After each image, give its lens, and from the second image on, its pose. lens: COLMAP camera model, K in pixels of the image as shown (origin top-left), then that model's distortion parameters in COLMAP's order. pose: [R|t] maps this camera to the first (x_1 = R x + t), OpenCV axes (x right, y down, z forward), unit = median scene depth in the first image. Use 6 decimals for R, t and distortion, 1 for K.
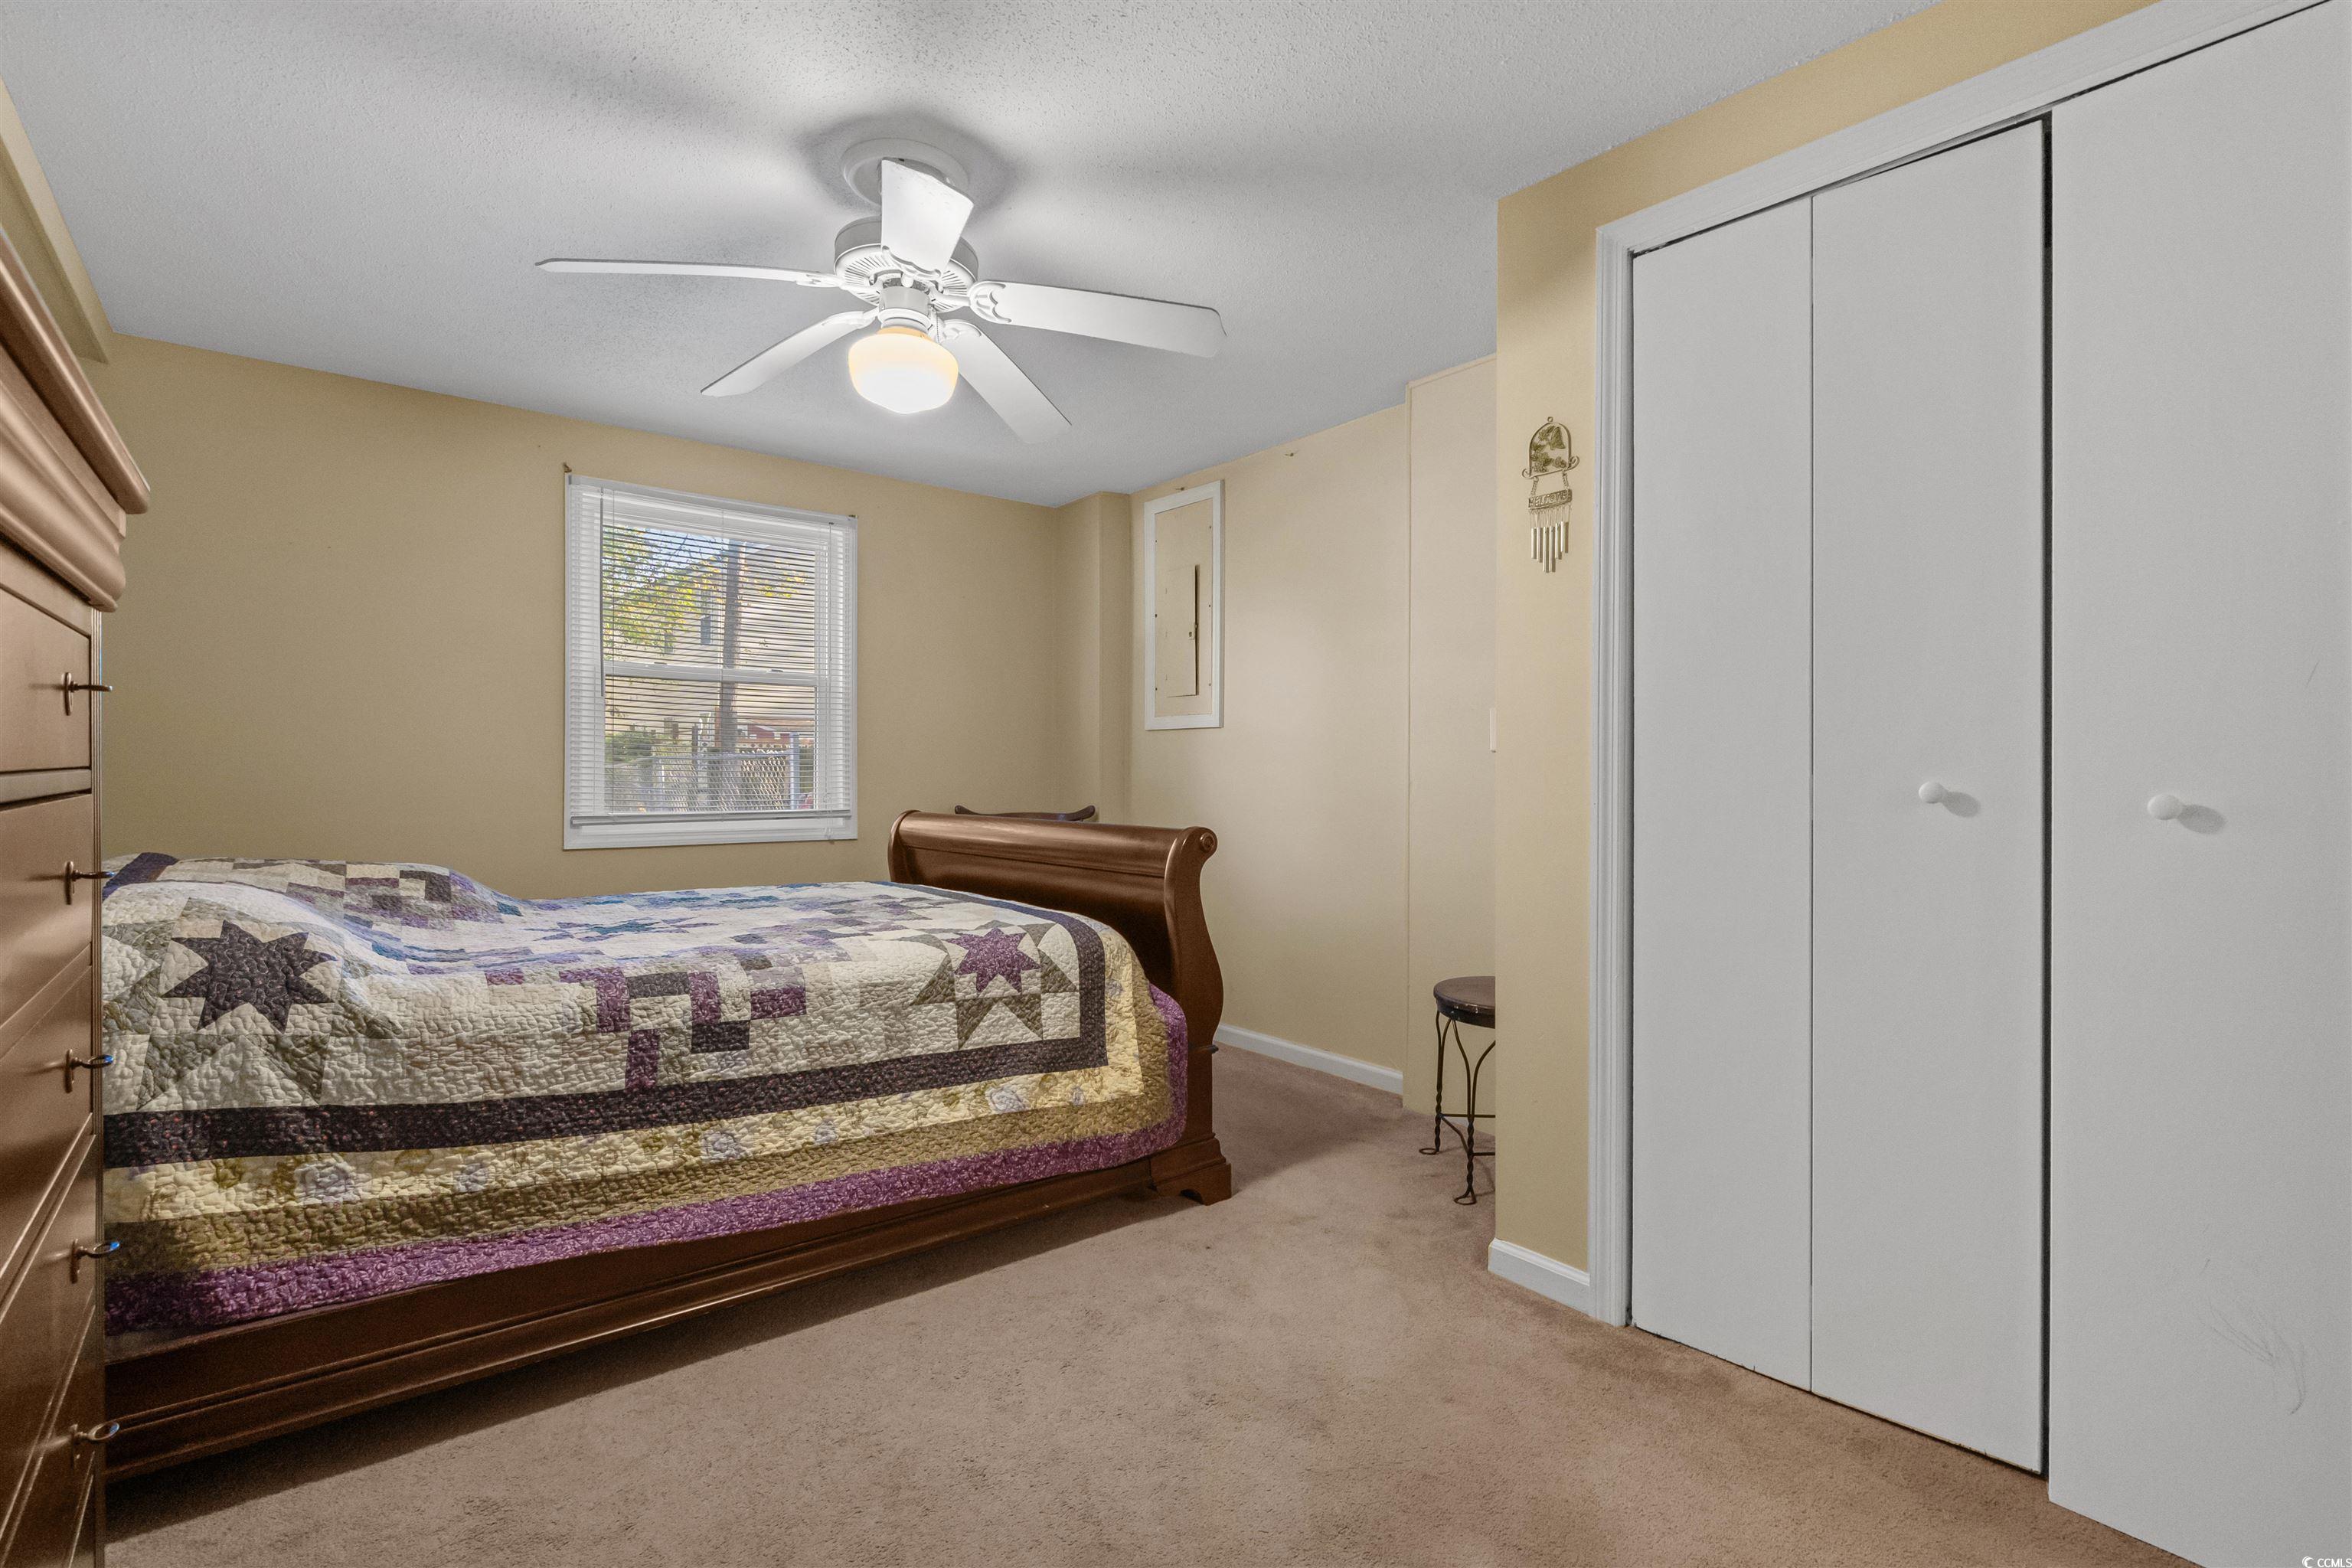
lens RADIAL K [[1078.9, 0, 1173.5], [0, 1078.9, 781.8], [0, 0, 1]] dist [0.001115, 0.000052]
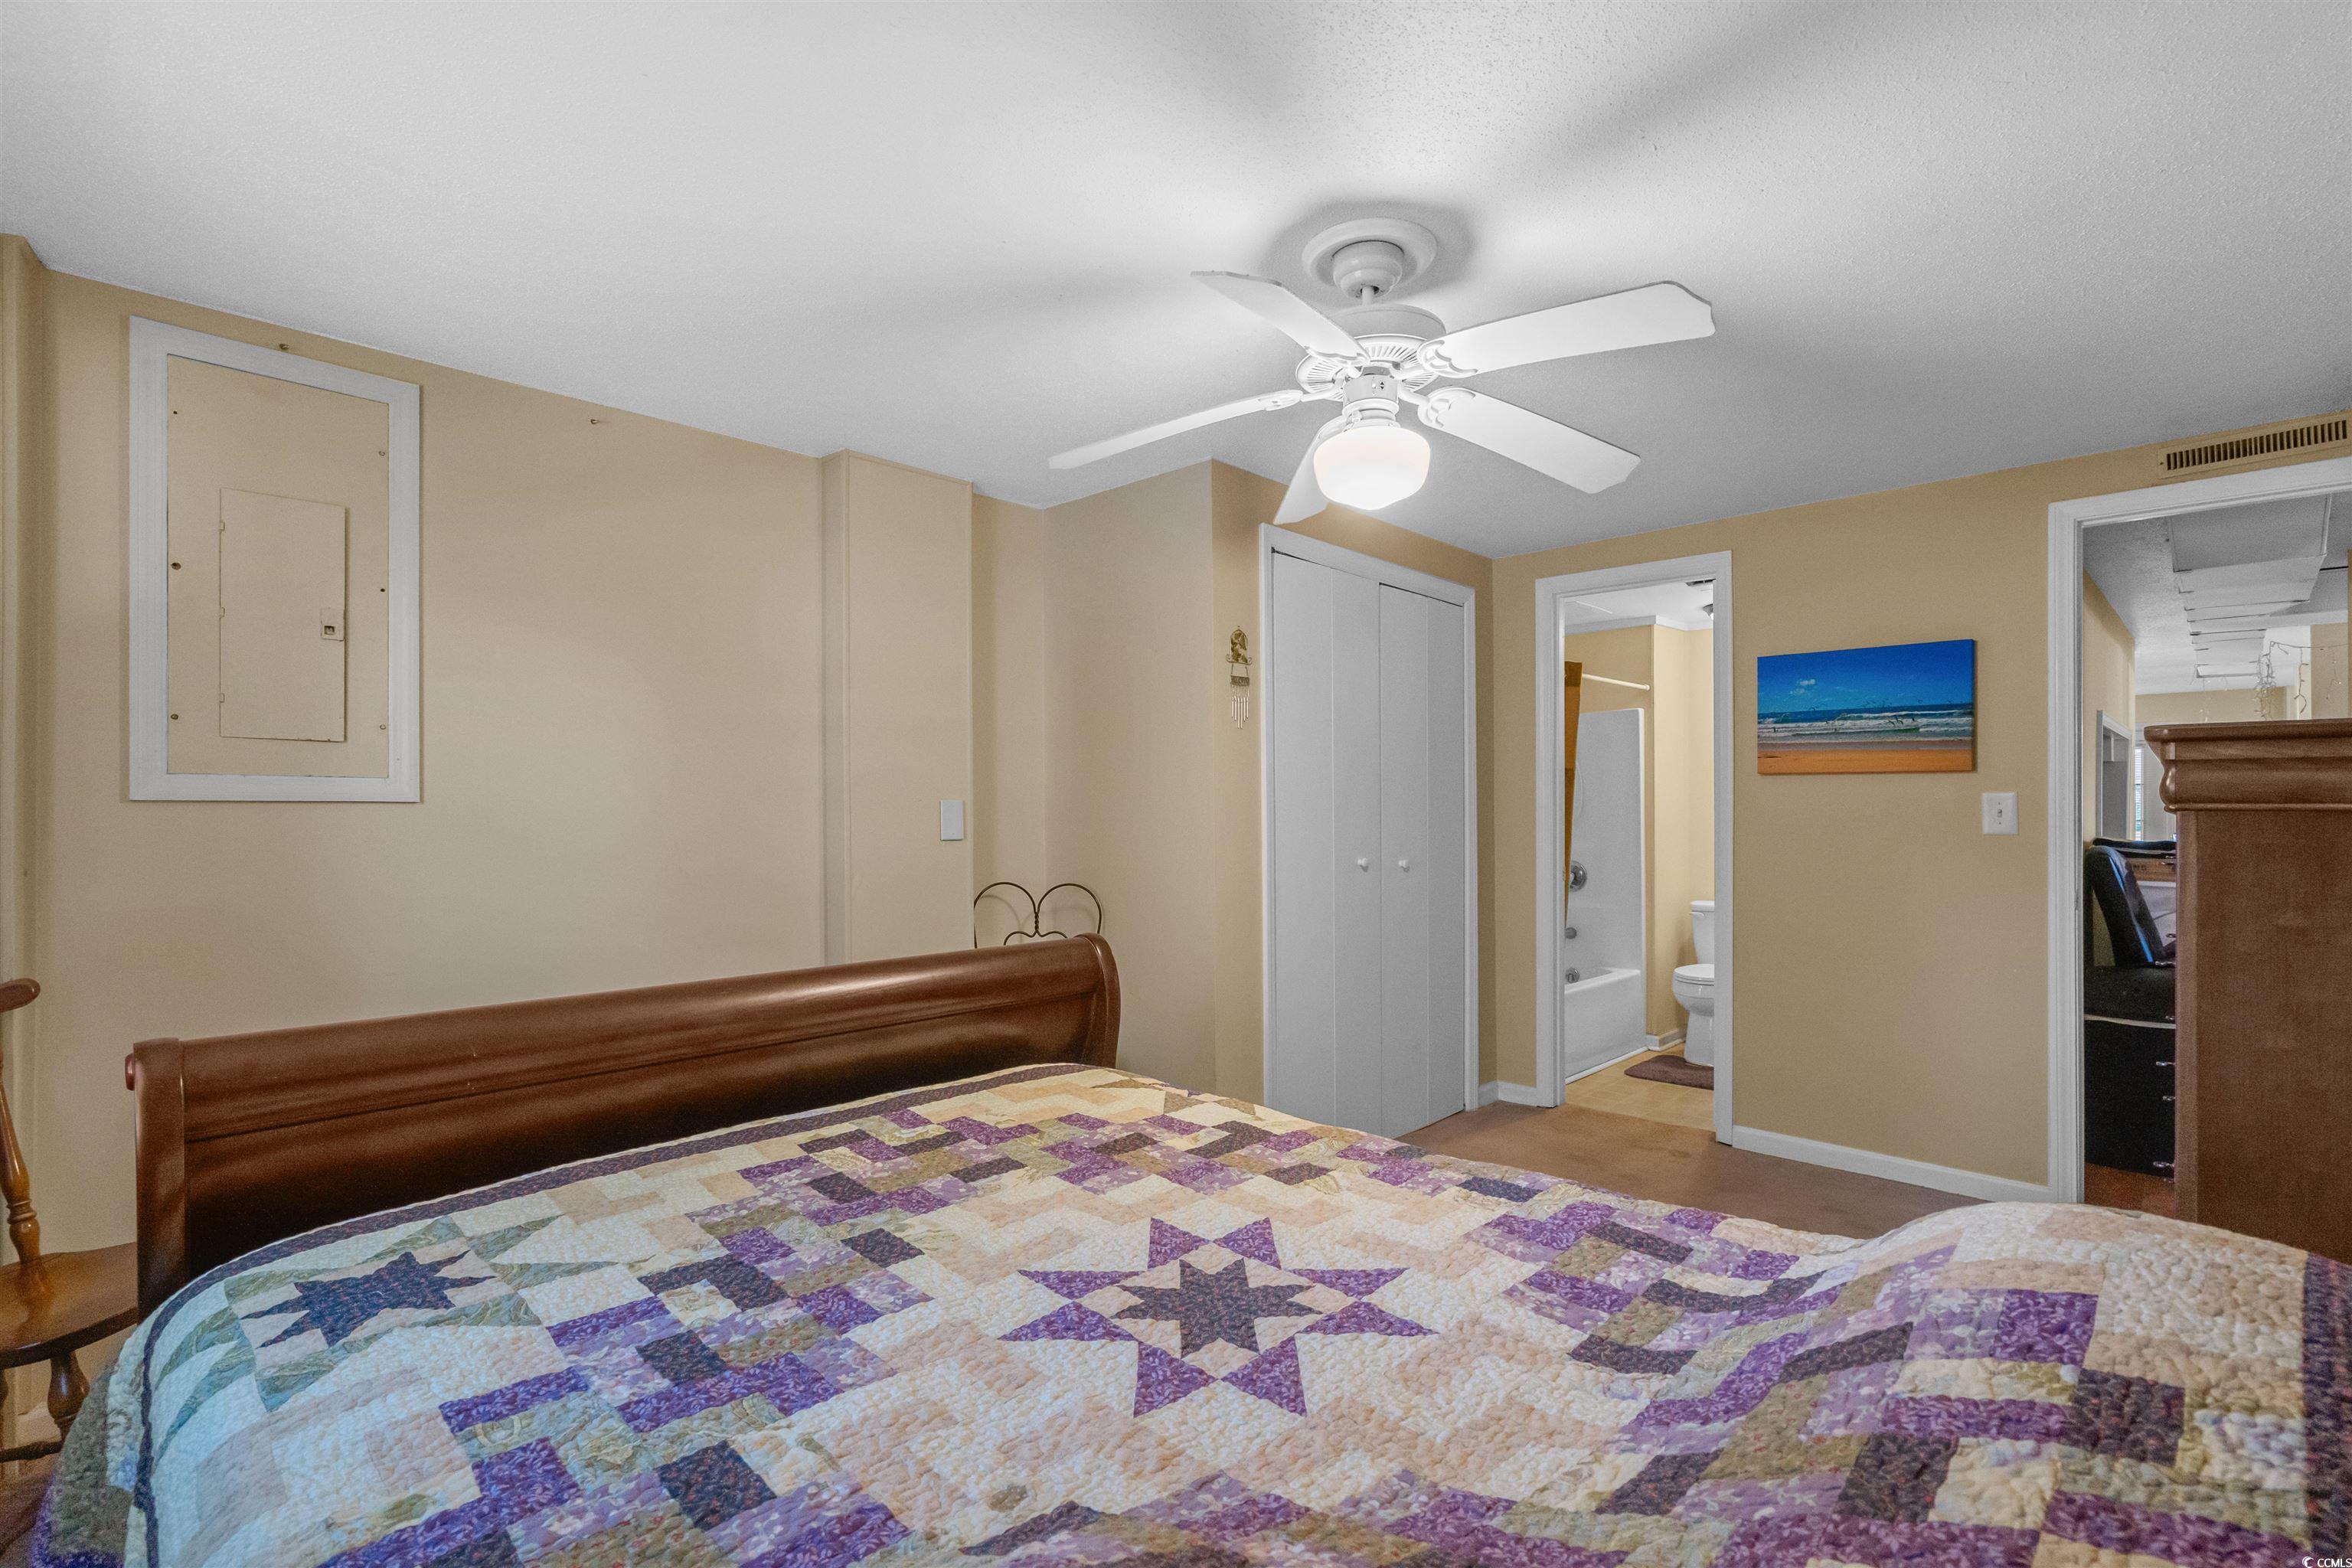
lens RADIAL K [[1078.9, 0, 1177.3], [0, 1078.9, 786.6], [0, 0, 1]] dist [0.001115, 0.000052]
pose [[-0.120974, -0.001649, 0.992654, -0.597107], [0.002566, 0.999995, 0.001974, -0.058629], [-0.992652, 0.002786, -0.120970, 0.655324]]
